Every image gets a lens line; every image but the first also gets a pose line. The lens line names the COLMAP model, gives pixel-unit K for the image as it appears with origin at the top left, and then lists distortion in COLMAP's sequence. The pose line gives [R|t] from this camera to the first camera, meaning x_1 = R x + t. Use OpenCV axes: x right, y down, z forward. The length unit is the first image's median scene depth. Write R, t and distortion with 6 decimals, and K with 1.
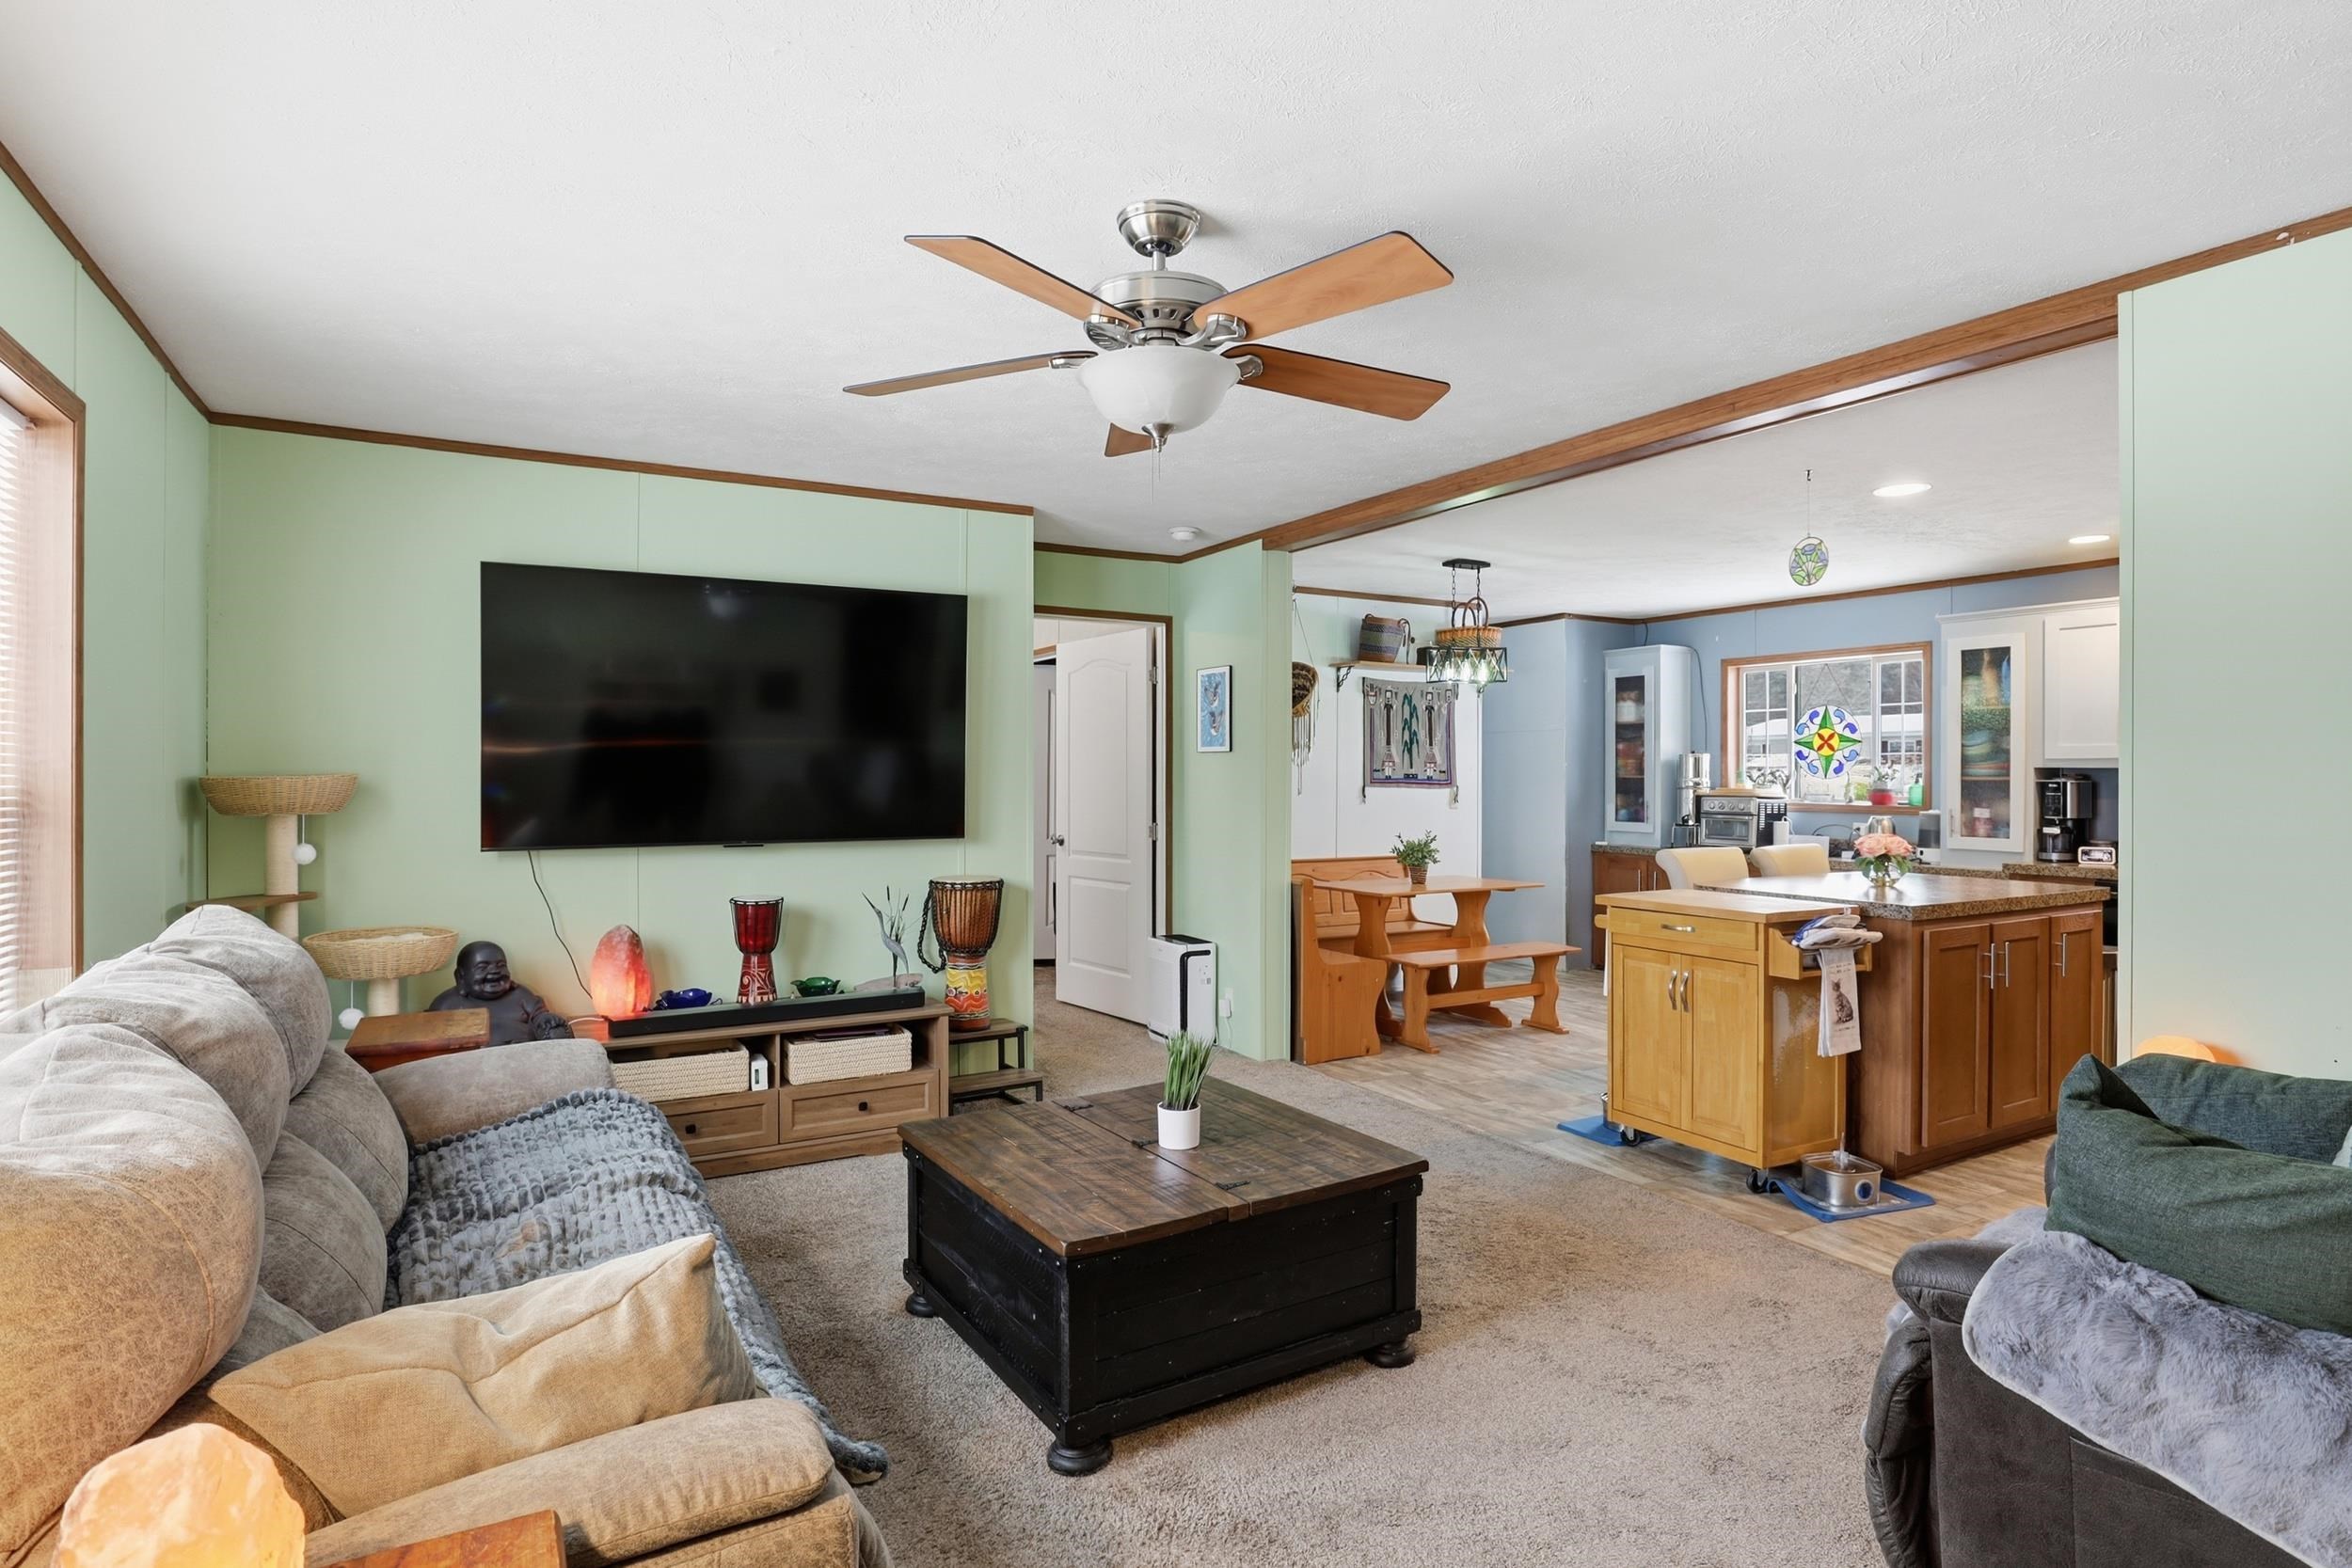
lens RADIAL K [[1194.9, 0, 1178.1], [0, 1194.9, 768.6], [0, 0, 1]] dist [-0.025795, 0.001876]
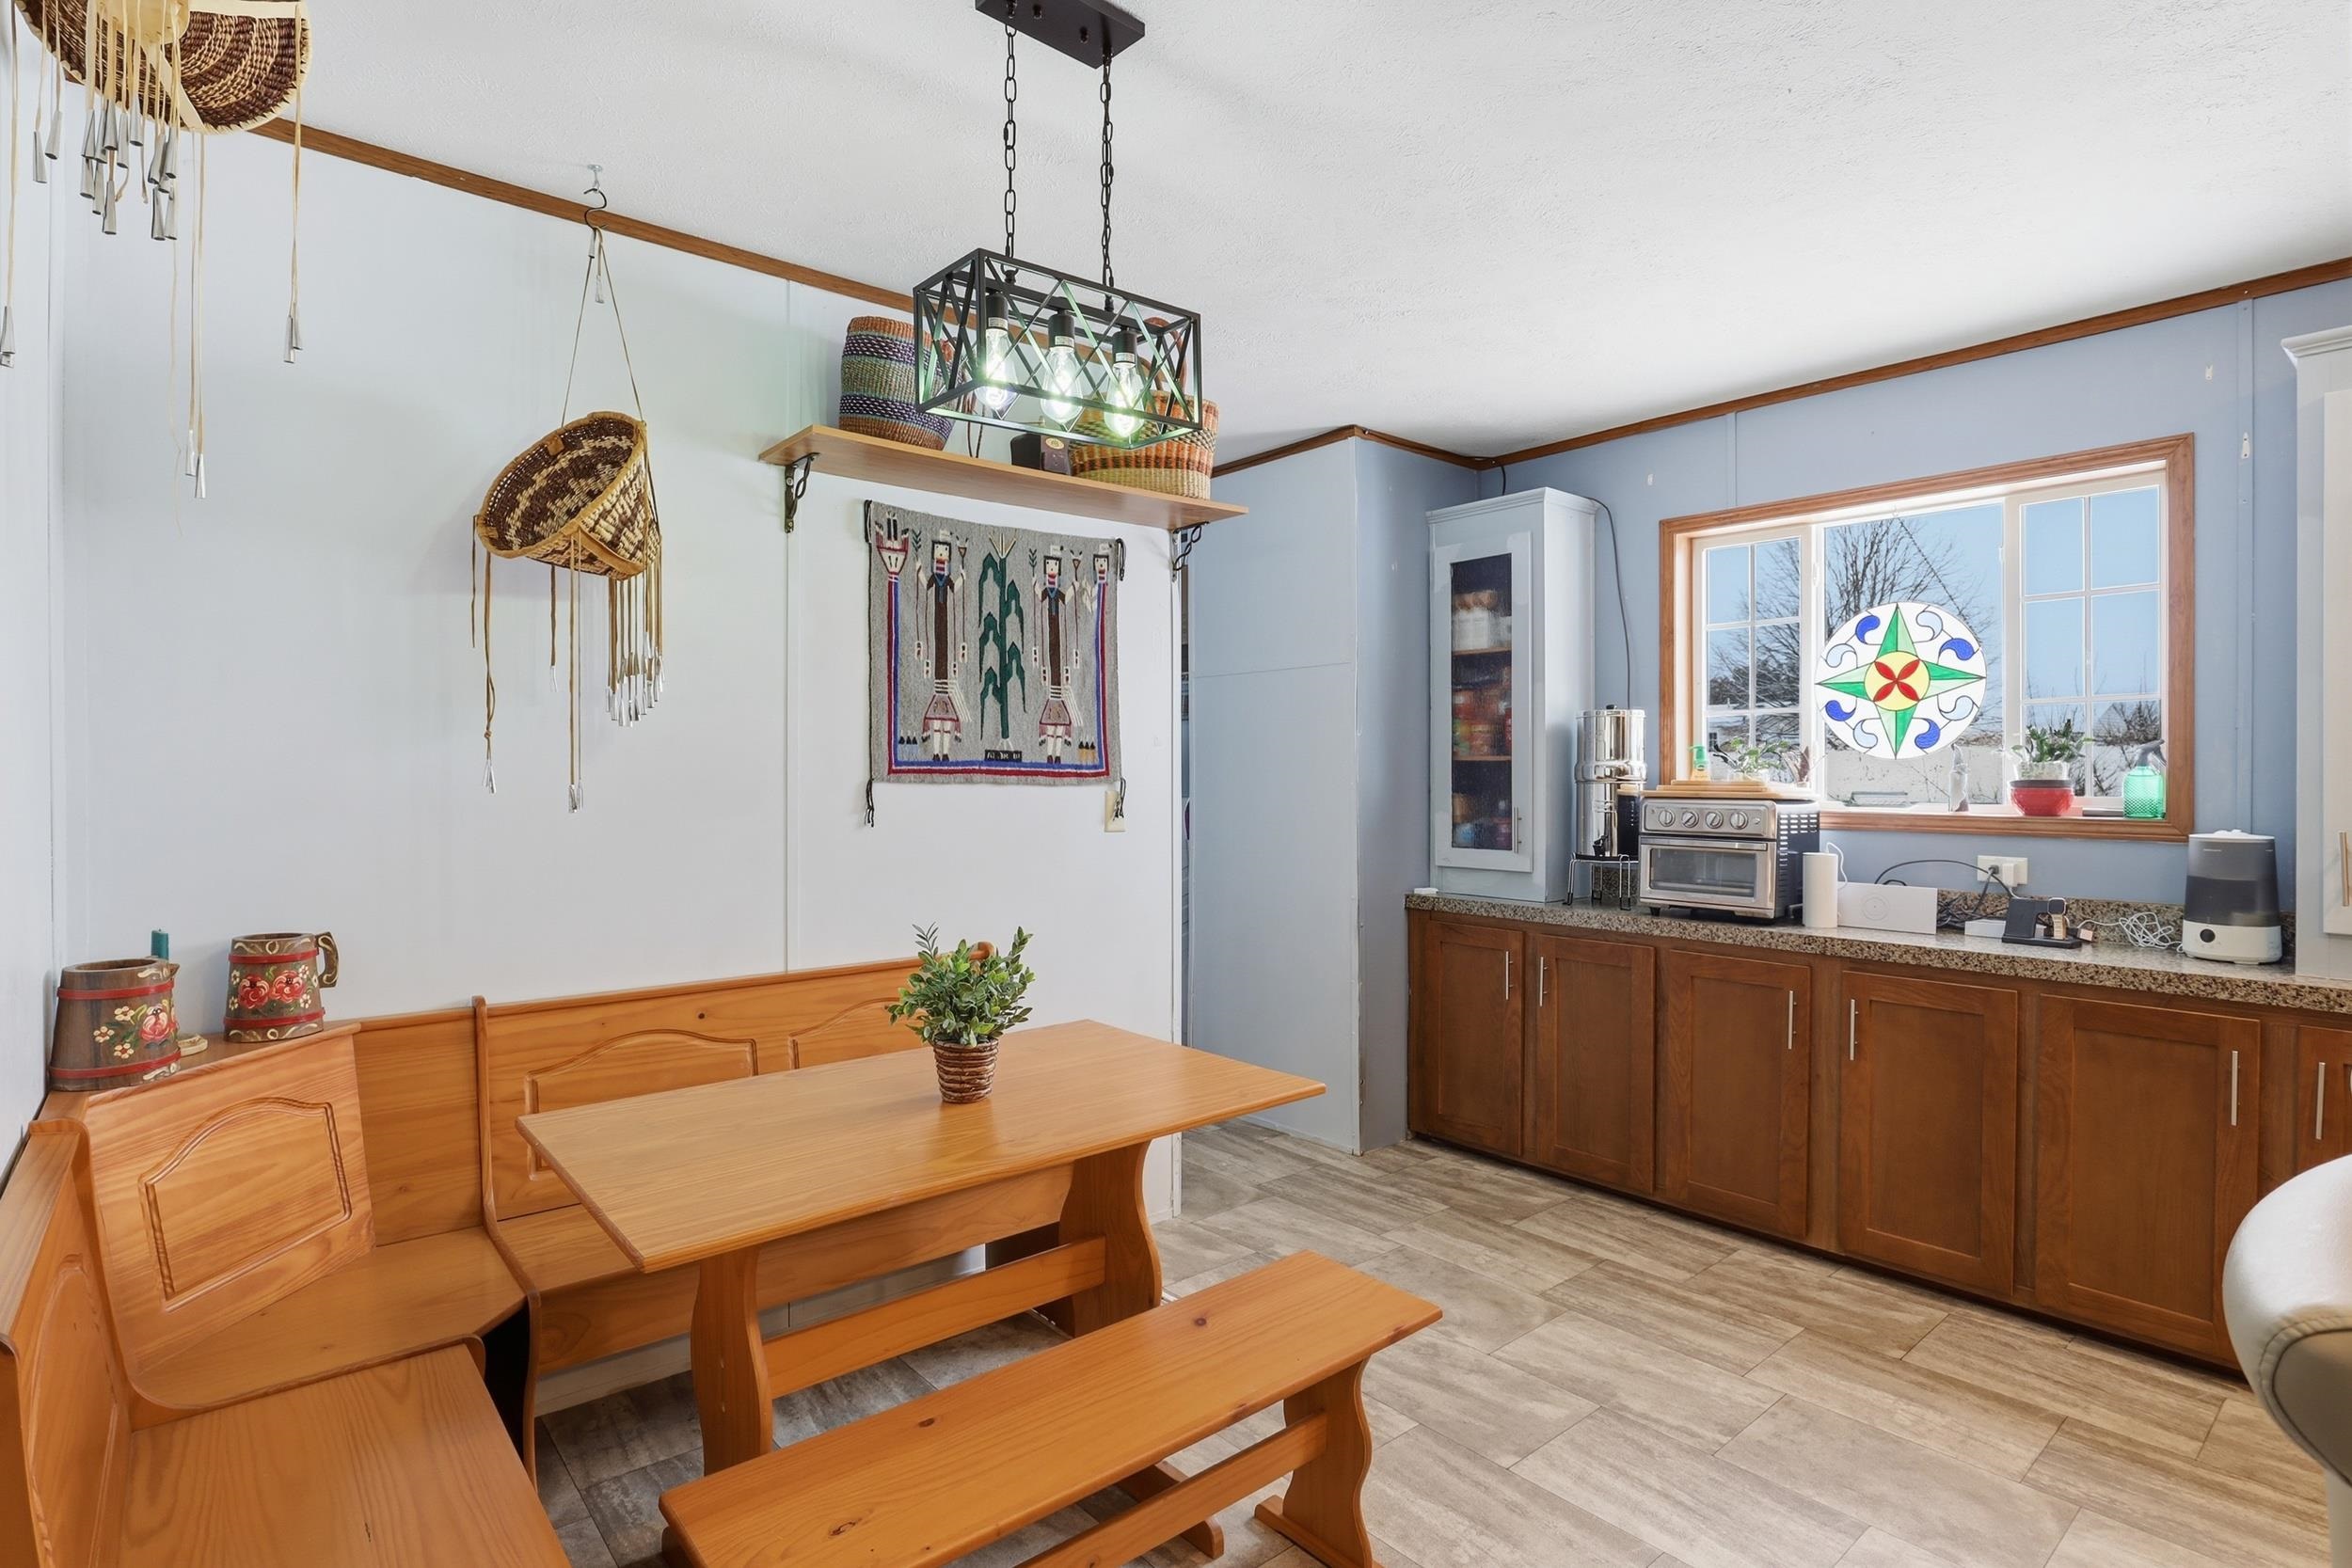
lens RADIAL K [[1155.2, 0, 1181.9], [0, 1155.2, 775.4], [0, 0, 1]] dist [-0.030090, 0.000696]
pose [[0.982276, -0.005350, 0.187363, 0.217592], [0.003401, 0.999937, 0.010718, 0.010657], [-0.187408, -0.009891, 0.982232, 0.721213]]
